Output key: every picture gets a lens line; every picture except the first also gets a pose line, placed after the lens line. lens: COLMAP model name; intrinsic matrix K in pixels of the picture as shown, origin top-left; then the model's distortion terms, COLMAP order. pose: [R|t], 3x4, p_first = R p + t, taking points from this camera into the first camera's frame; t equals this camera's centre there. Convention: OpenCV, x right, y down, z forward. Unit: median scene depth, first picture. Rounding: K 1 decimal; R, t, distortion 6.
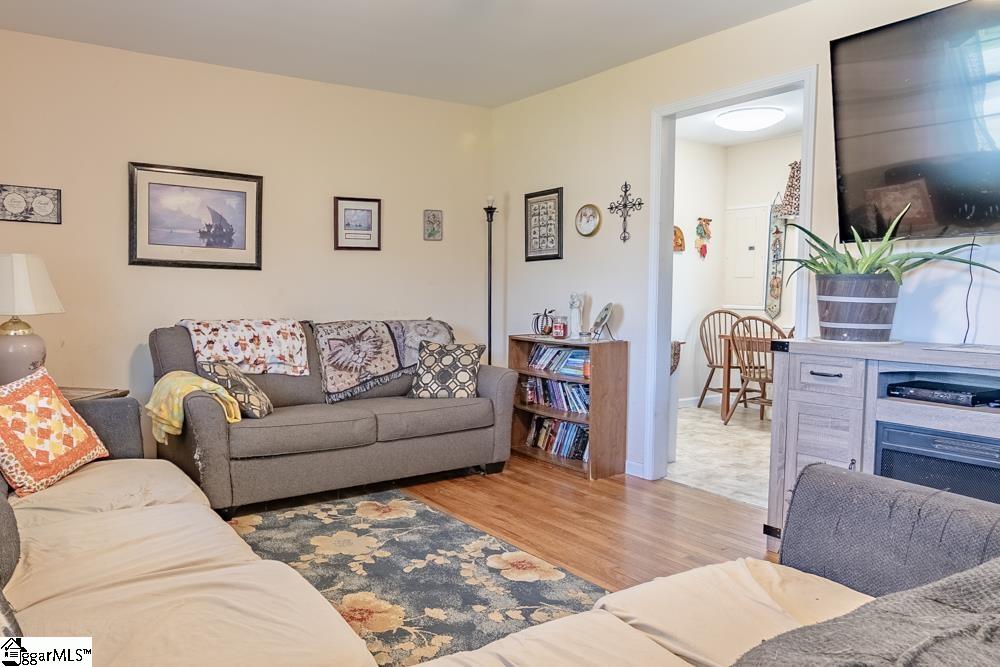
lens RADIAL K [[726.4, 0, 431.4], [0, 726.4, 338.6], [0, 0, 1]] dist [0.043961, 0.001315]
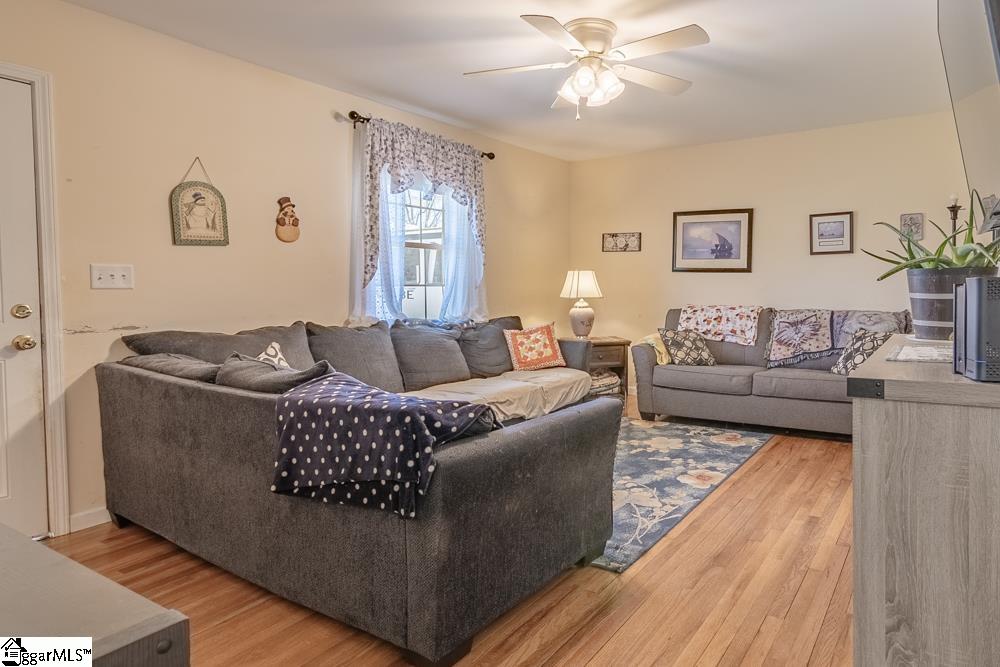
lens RADIAL K [[634.0, 0, 598.0], [0, 634.0, 310.1], [0, 0, 1]] dist [0.019822, -0.002718]
pose [[0.456927, 0.030873, -0.888968, 0.831242], [-0.055350, 0.998448, 0.006225, -0.010544], [0.887780, 0.046360, 0.457926, 0.168208]]
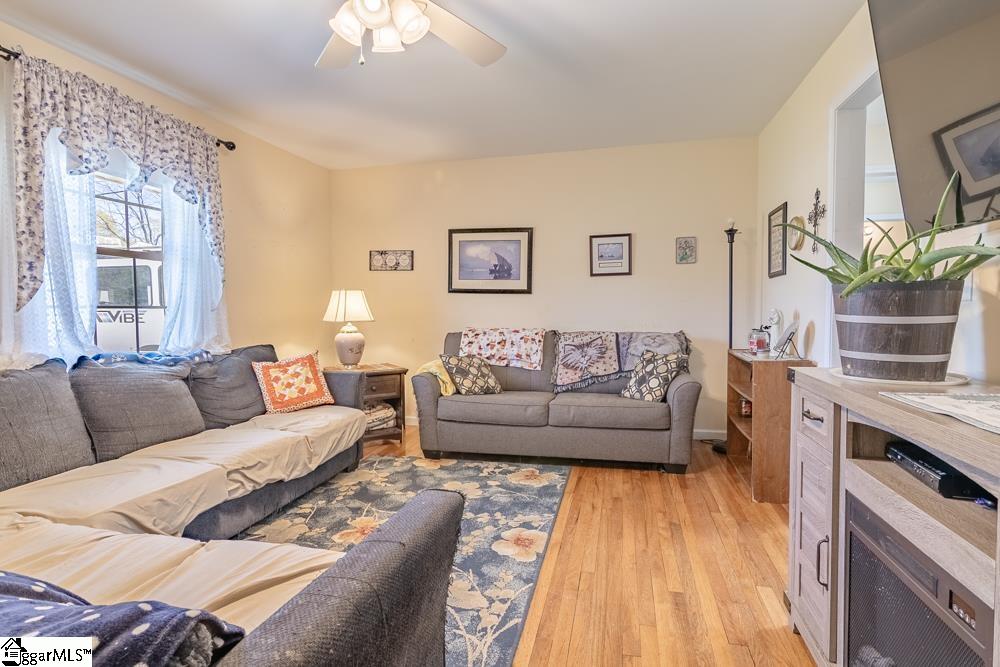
lens RADIAL K [[528.9, 0, 508.6], [0, 528.9, 335.6], [0, 0, 1]] dist [0.008776, -0.000404]
pose [[0.698266, 0.032462, -0.715102, 0.518830], [-0.041856, 0.999114, 0.004484, -0.017173], [0.714613, 0.026800, 0.699006, 0.279894]]
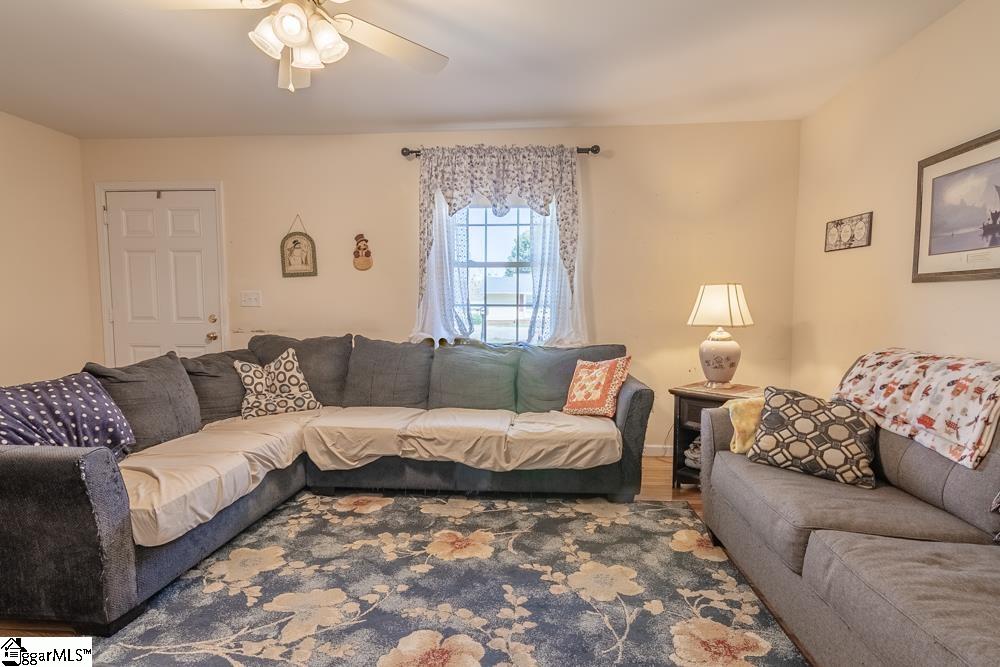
lens RADIAL K [[528.9, 0, 499.5], [0, 528.9, 329.8], [0, 0, 1]] dist [0.008776, -0.000404]
pose [[-0.627777, 0.040831, -0.777322, 0.382121], [-0.054076, 0.993923, 0.095882, -0.078233], [0.776513, 0.102227, -0.621754, 1.015154]]
